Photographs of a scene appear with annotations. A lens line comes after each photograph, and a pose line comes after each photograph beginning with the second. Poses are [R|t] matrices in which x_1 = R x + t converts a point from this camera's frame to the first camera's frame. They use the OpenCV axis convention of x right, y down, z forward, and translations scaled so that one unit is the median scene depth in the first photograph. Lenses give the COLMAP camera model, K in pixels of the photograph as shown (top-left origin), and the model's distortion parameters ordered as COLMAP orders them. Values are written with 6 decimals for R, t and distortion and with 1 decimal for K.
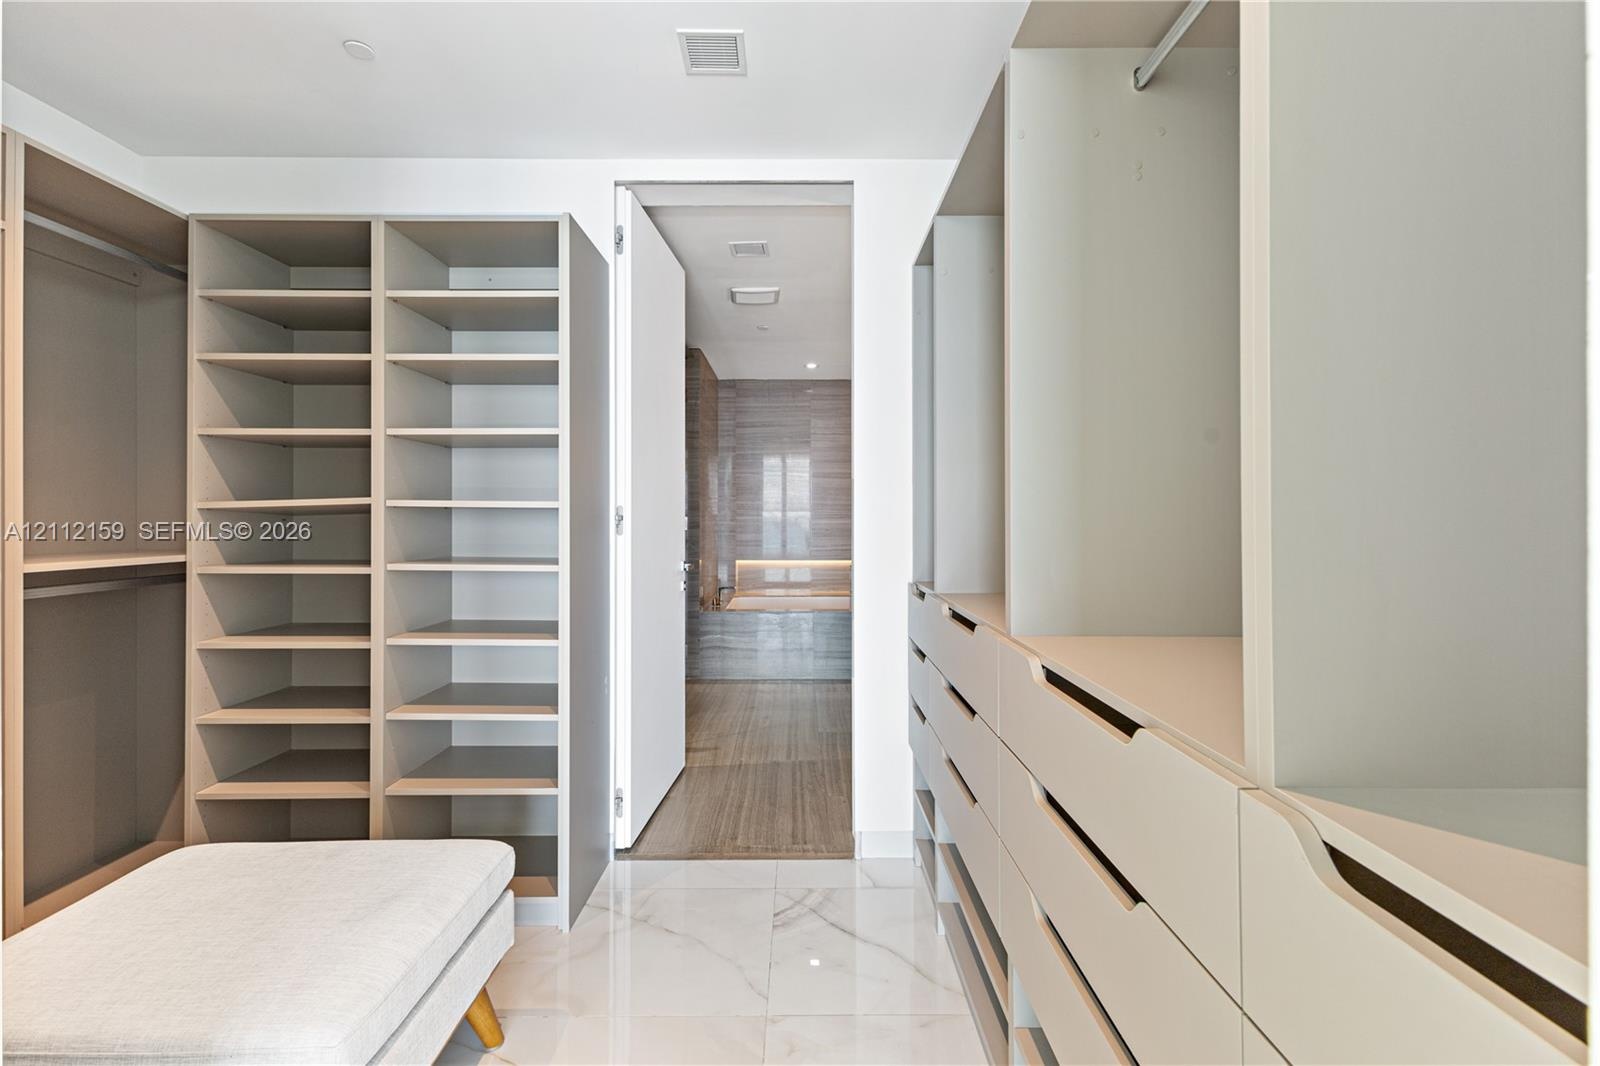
lens RADIAL K [[692.9, 0, 798.9], [0, 692.9, 523.2], [0, 0, 1]] dist [0.003196, -0.000001]
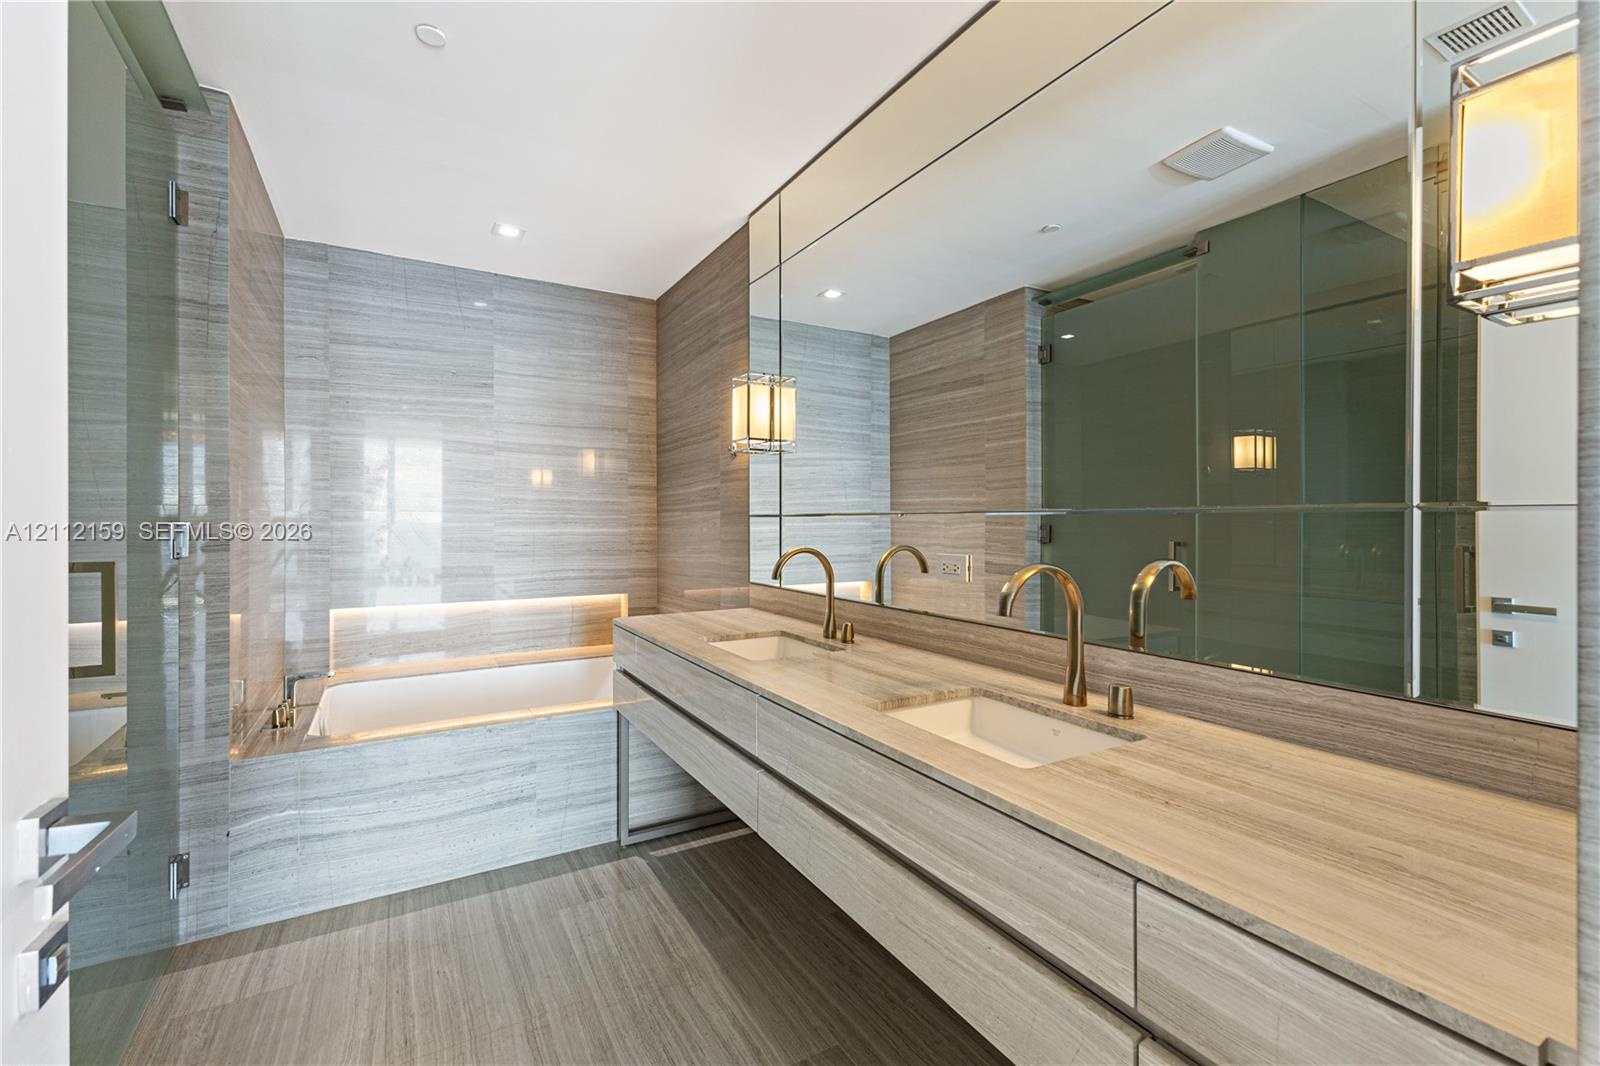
lens RADIAL K [[692.9, 0, 807.2], [0, 692.9, 529.7], [0, 0, 1]] dist [0.003196, -0.000001]
pose [[0.861553, -0.002771, 0.507660, -0.048768], [0.003087, 0.999995, 0.000219, -0.002504], [-0.507658, 0.001379, 0.861557, 0.397804]]
